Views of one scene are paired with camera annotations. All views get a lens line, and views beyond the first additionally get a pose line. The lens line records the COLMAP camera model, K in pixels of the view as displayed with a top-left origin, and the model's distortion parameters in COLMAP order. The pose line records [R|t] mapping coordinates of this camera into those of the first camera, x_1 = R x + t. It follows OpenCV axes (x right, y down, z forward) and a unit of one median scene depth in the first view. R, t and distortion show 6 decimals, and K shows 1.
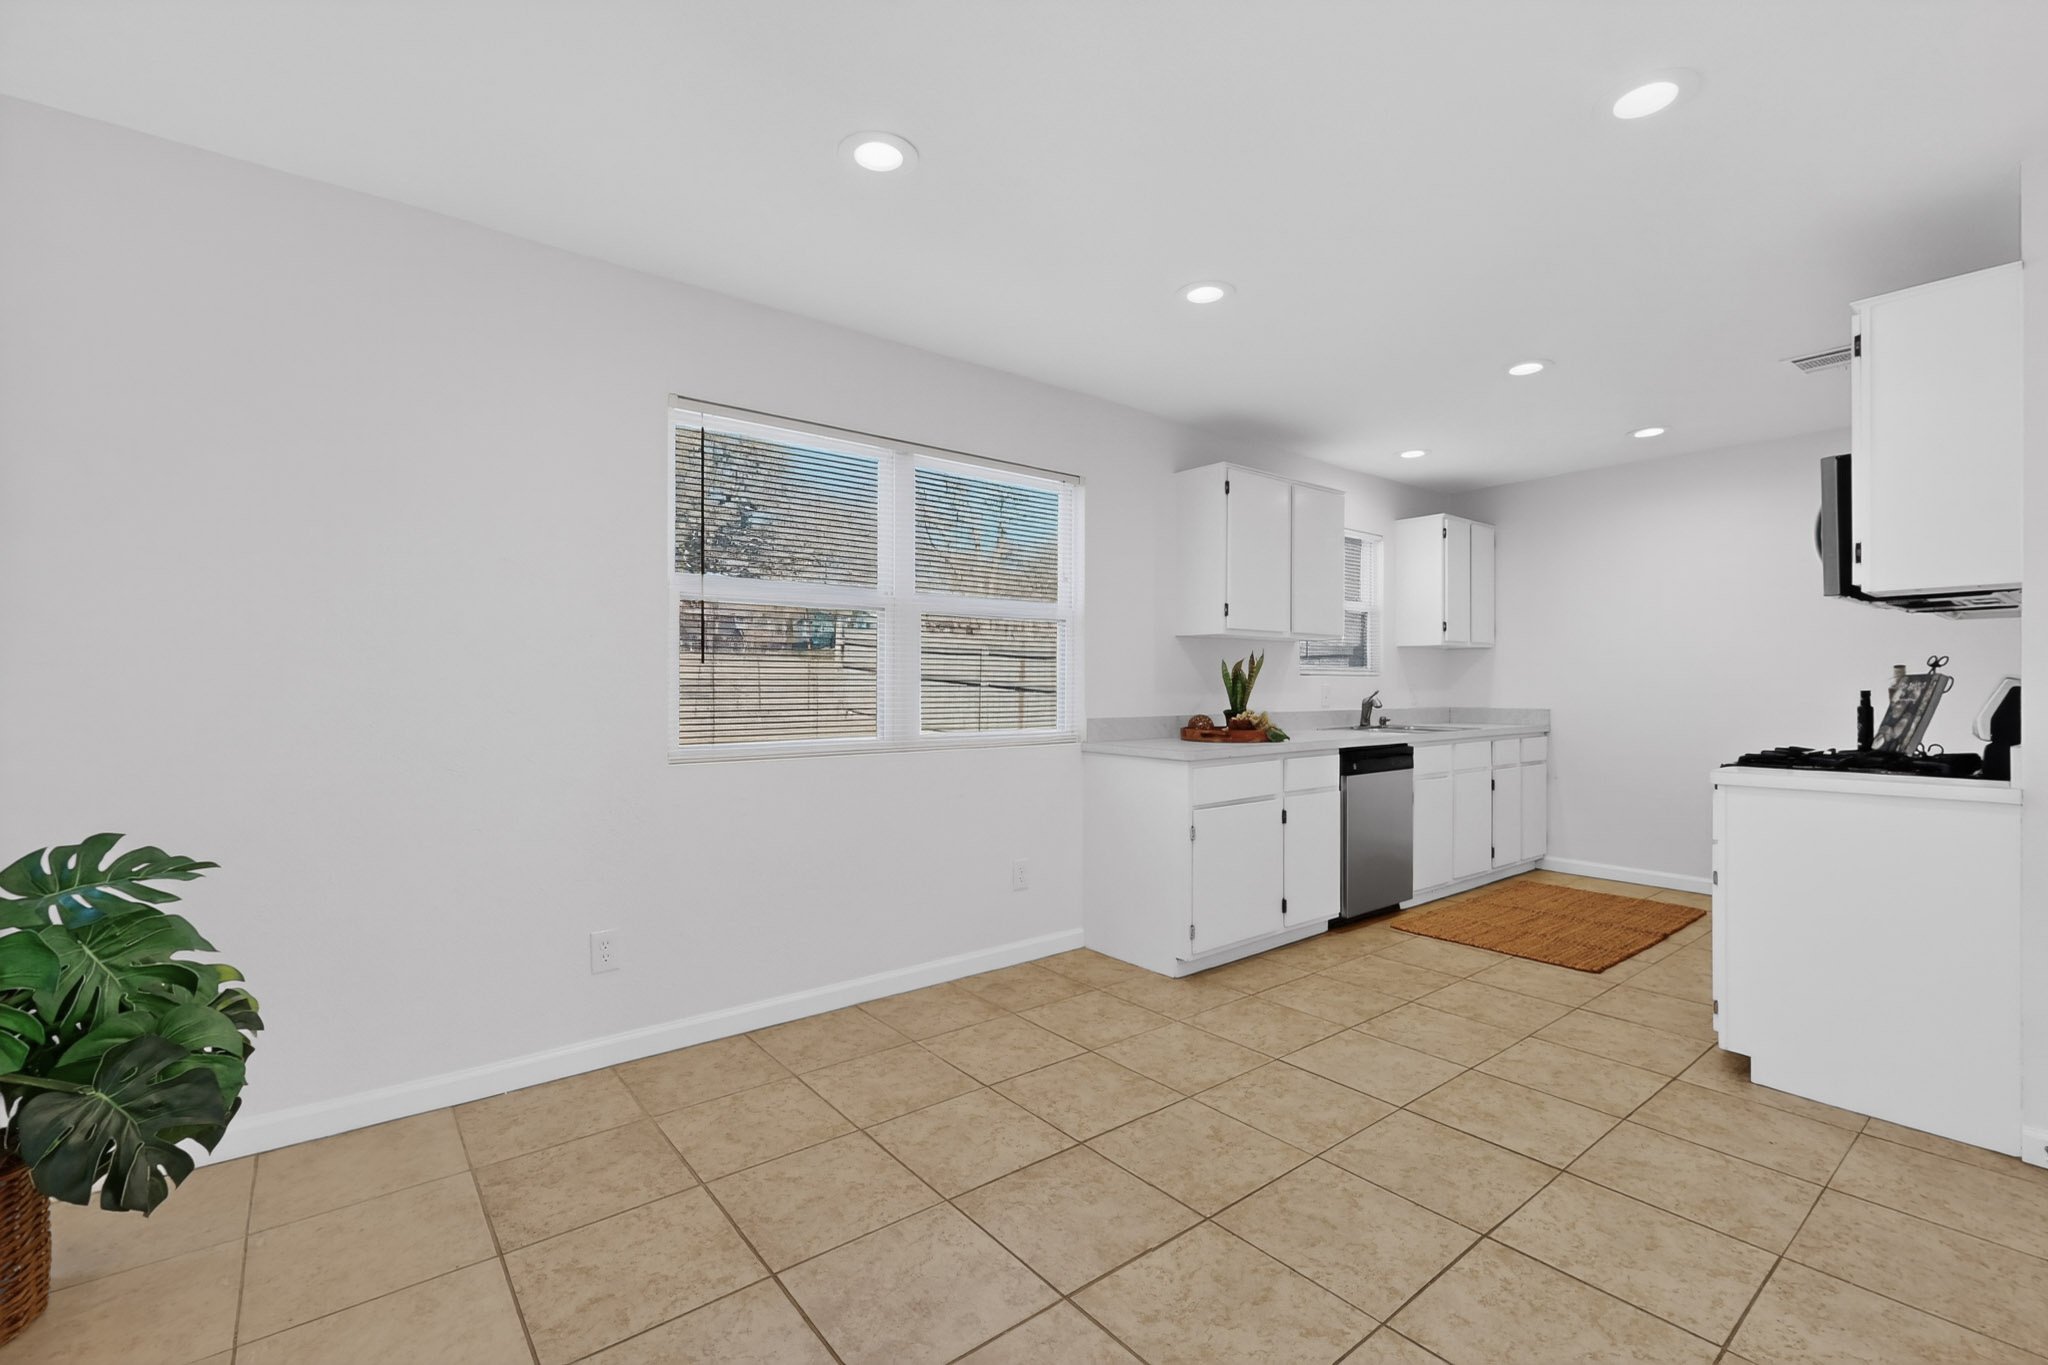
lens RADIAL K [[896.5, 0, 1032.5], [0, 896.5, 688.1], [0, 0, 1]] dist [0.000894, 0.000186]
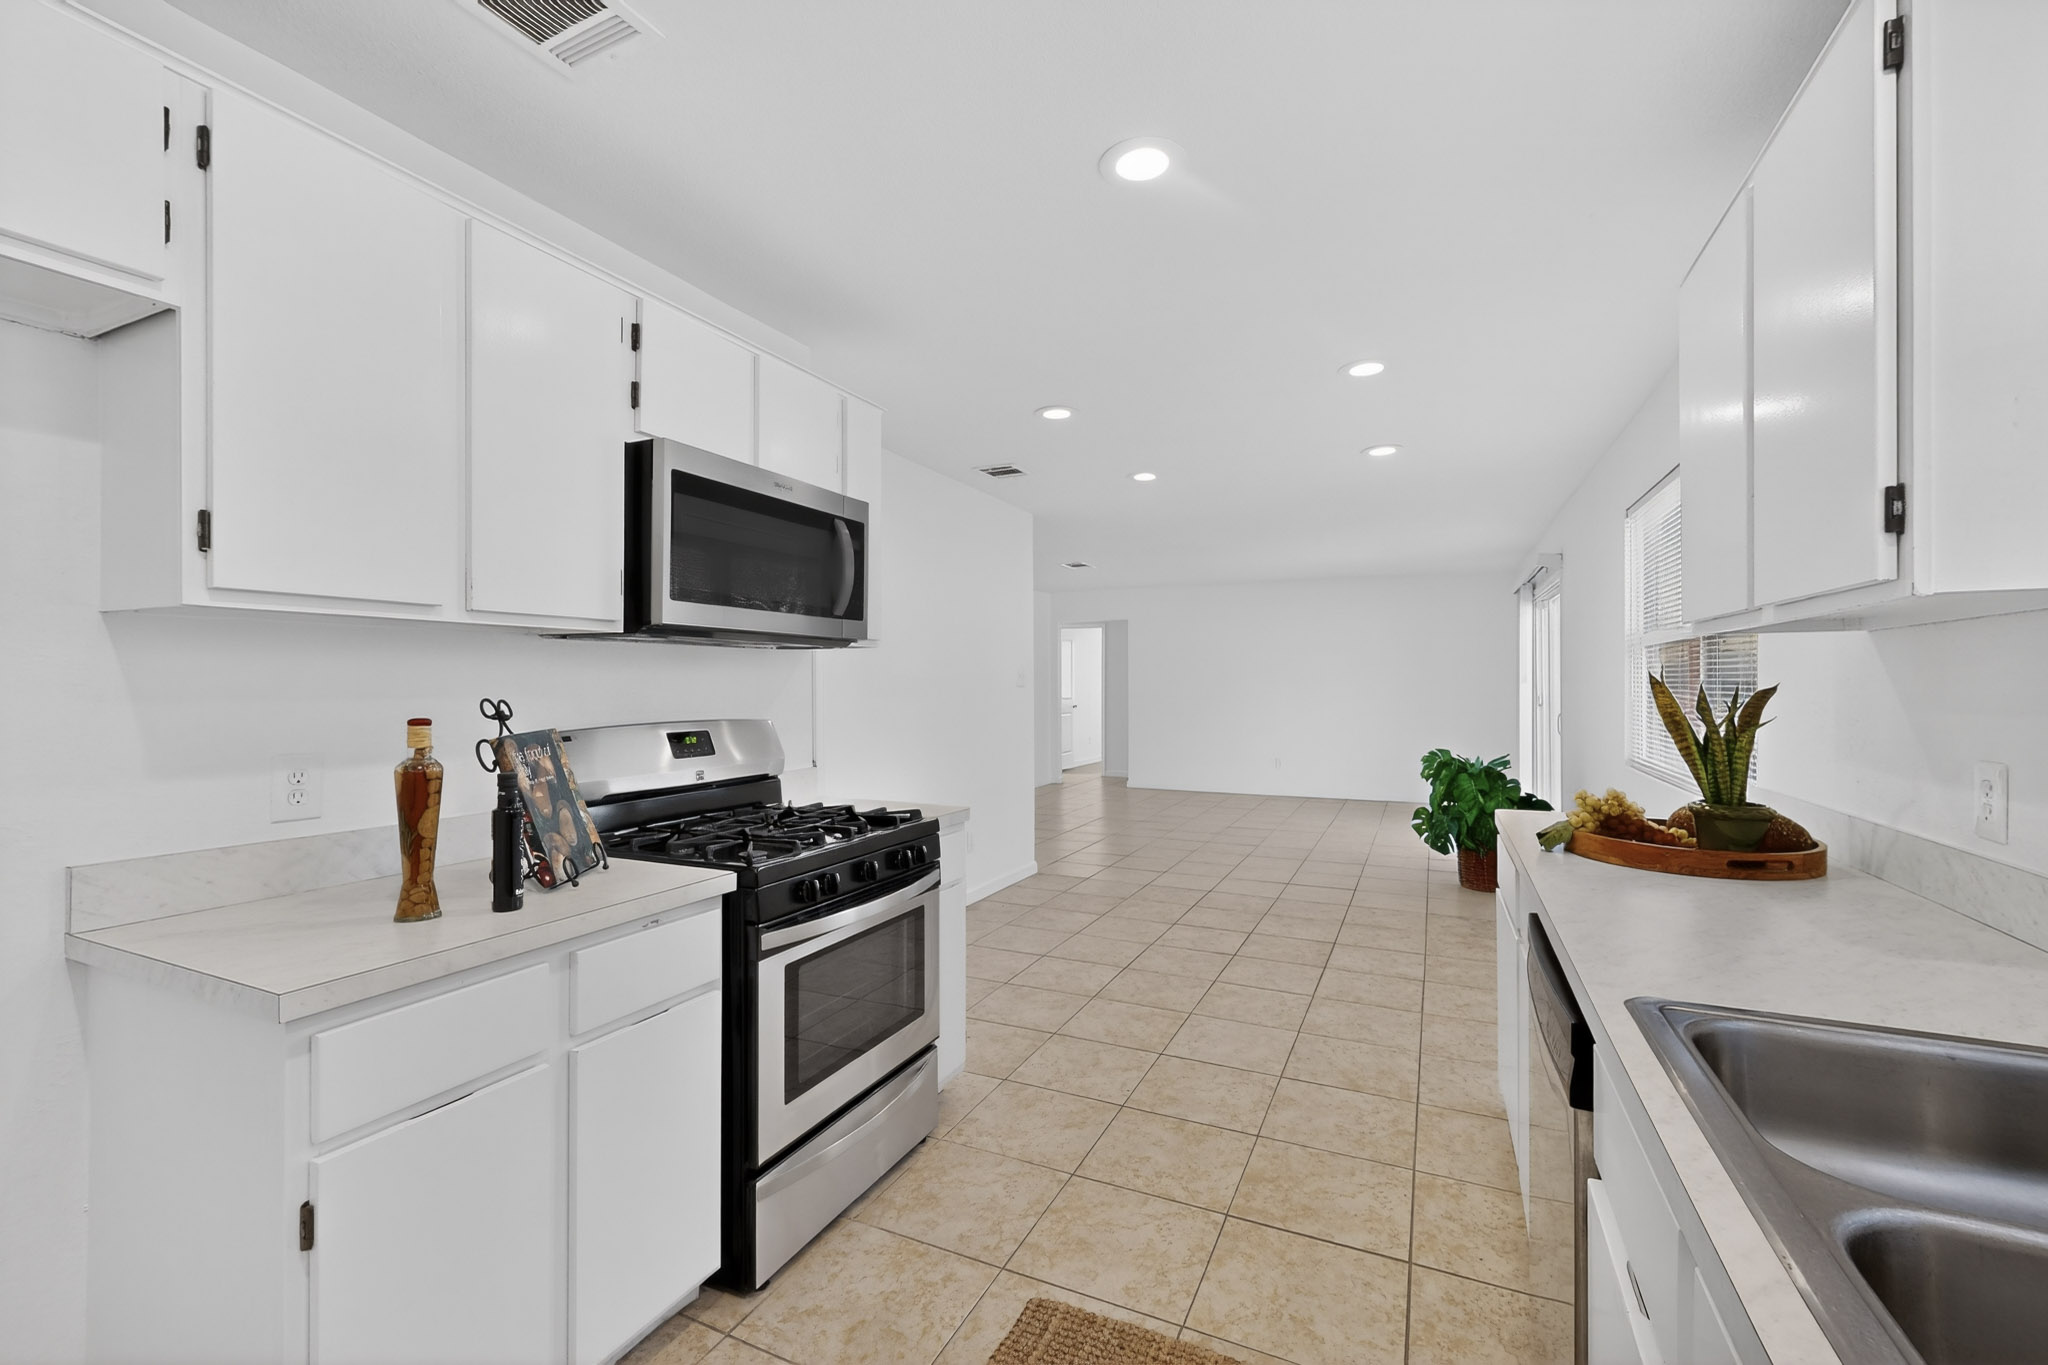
lens RADIAL K [[851.2, 0, 1035.1], [0, 851.2, 686.0], [0, 0, 1]] dist [0.000627, -0.000091]
pose [[-0.897728, 0.006408, -0.440504, 0.931231], [0.005261, 0.999979, 0.003825, -0.047075], [0.440520, 0.001117, -0.897742, 1.596993]]
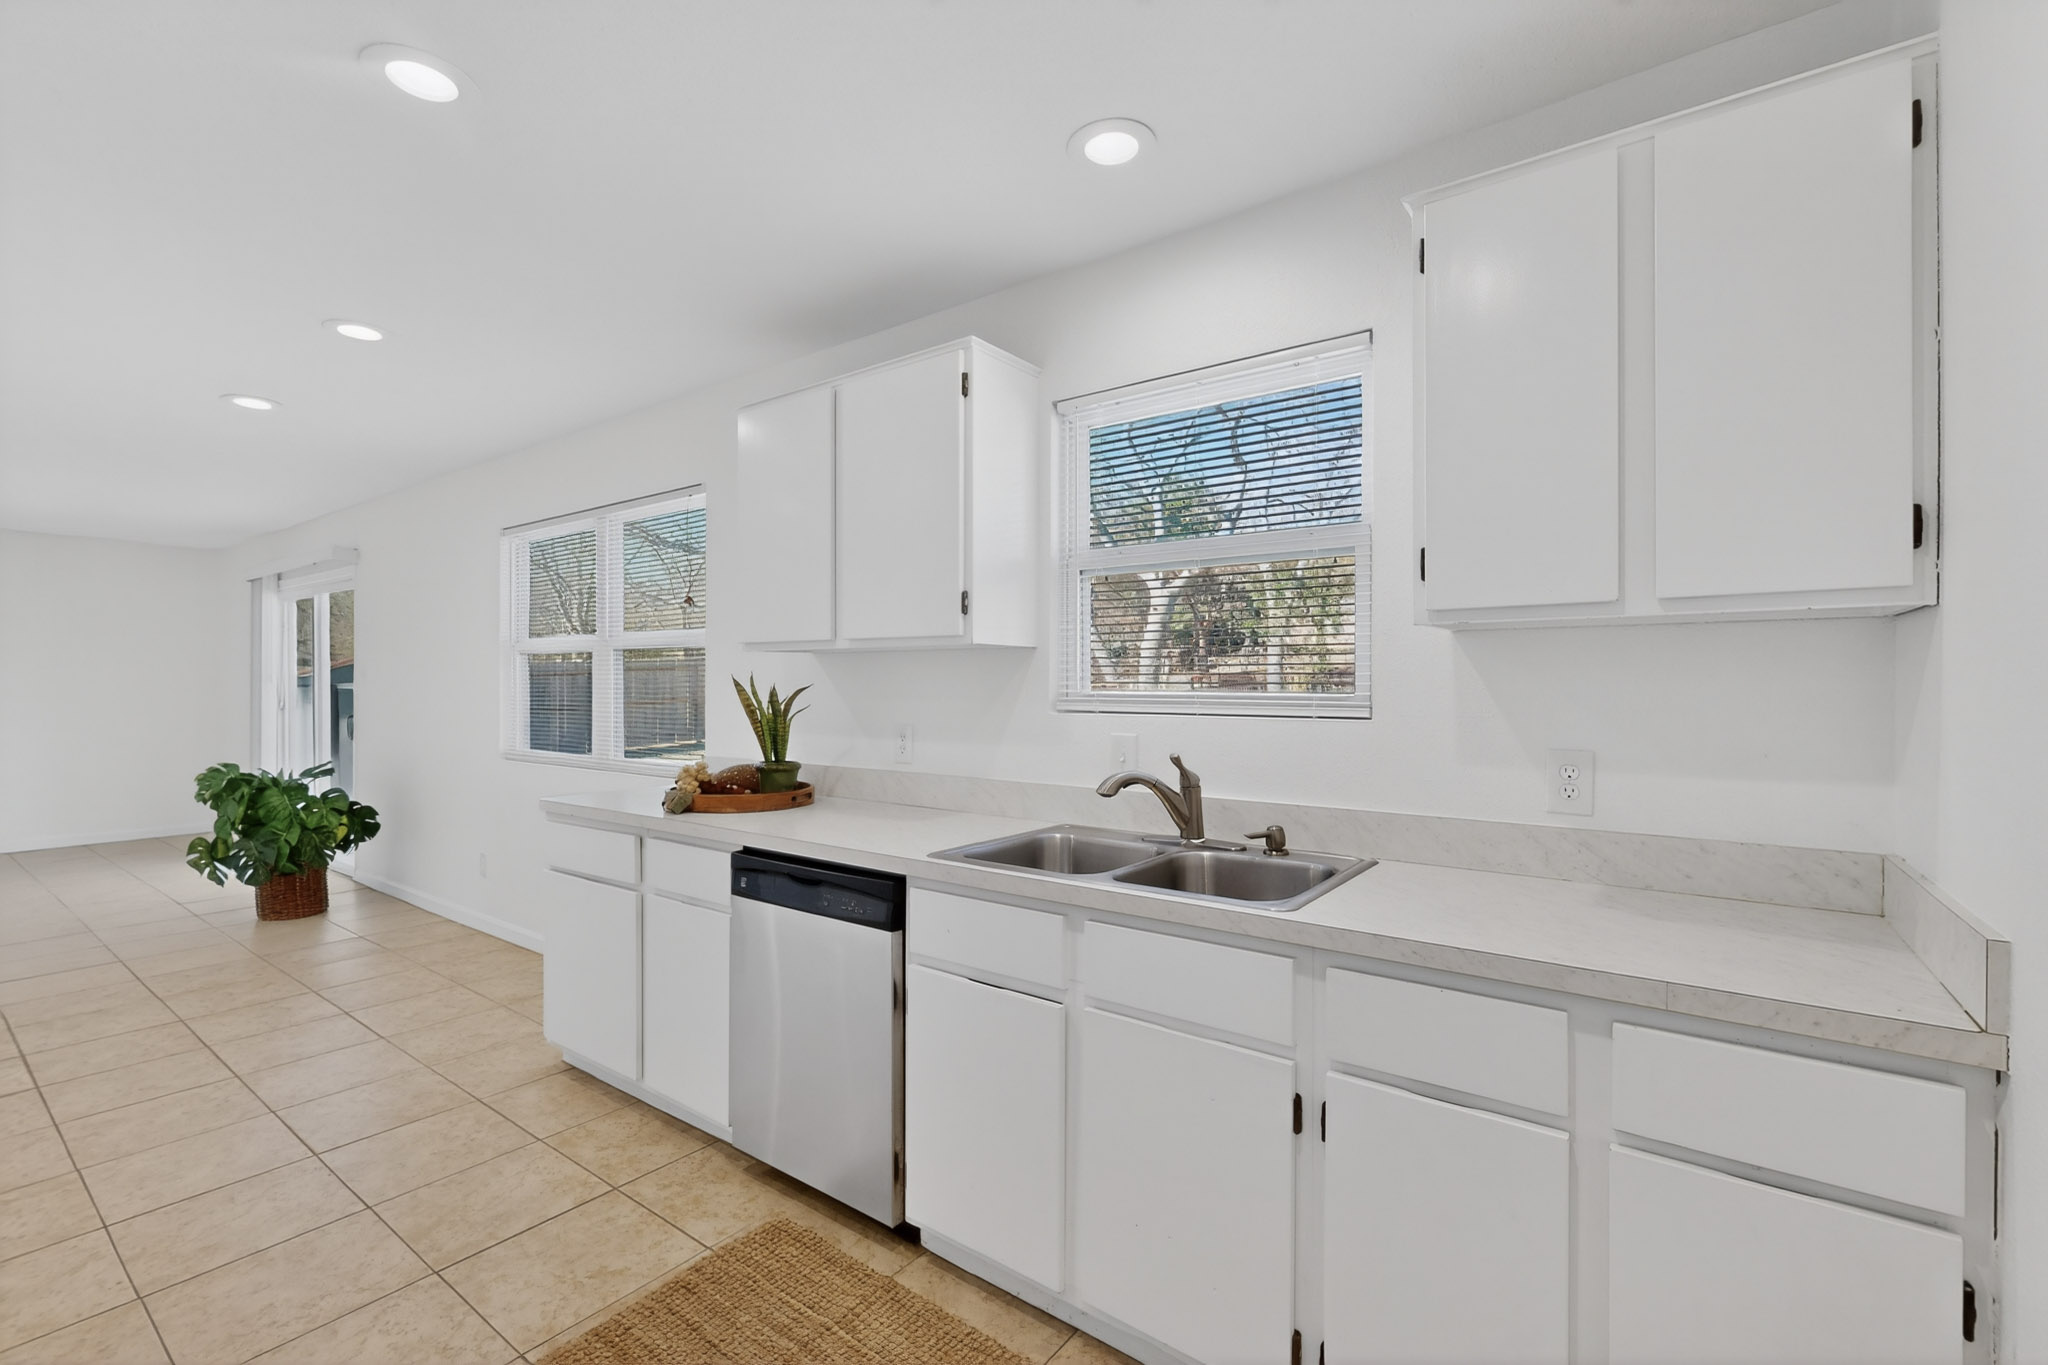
lens RADIAL K [[886.6, 0, 1001.3], [0, 886.6, 682.9], [0, 0, 1]] dist [0.000544, -0.000262]
pose [[0.240017, -0.001669, -0.970767, 1.194868], [-0.003317, 0.999991, -0.002540, -0.044234], [0.970763, 0.003830, 0.240010, 1.312606]]
